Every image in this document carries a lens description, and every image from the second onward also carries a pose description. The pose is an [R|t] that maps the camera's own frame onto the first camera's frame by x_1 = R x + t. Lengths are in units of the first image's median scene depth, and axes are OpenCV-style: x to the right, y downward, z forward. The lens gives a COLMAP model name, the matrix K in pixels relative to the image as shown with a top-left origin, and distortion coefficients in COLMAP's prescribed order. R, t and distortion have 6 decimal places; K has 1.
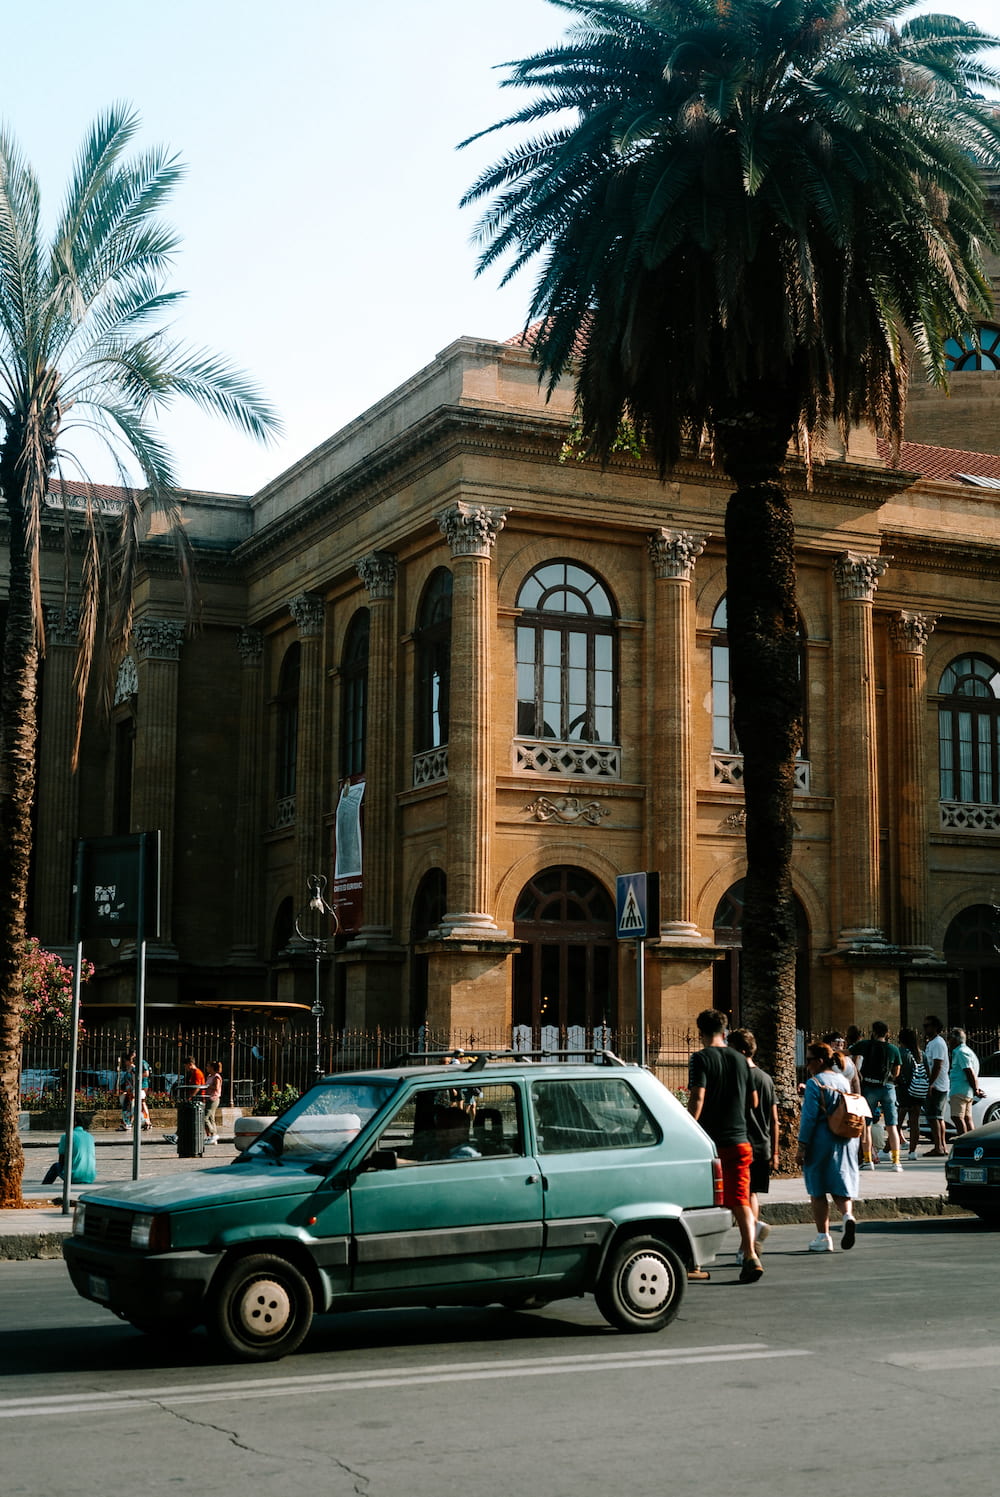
lens RADIAL K [[2151.1, 0, 500.0], [0, 2151.1, 748.5], [0, 0, 1]] dist [0.000527, -0.018666]
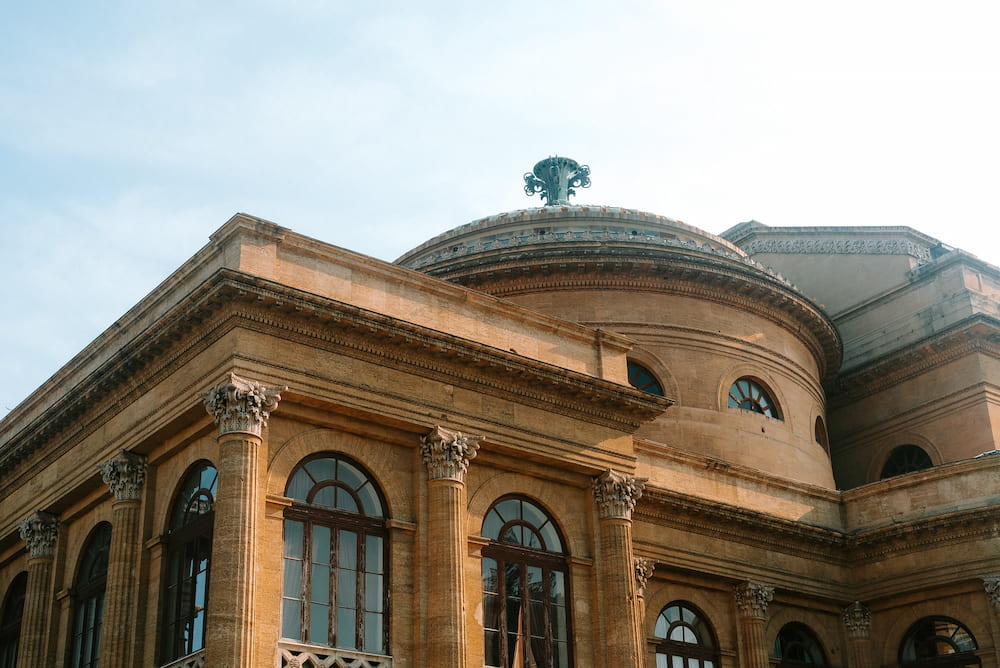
lens RADIAL K [[1436.9, 0, 500.9], [0, 1436.9, 348.0], [0, 0, 1]] dist [0.000527, -0.018666]
pose [[0.972748, 0.062858, 0.223183, -0.042828], [0.004330, 0.957459, -0.288538, 0.049481], [-0.231825, 0.281641, 0.931094, 0.381360]]
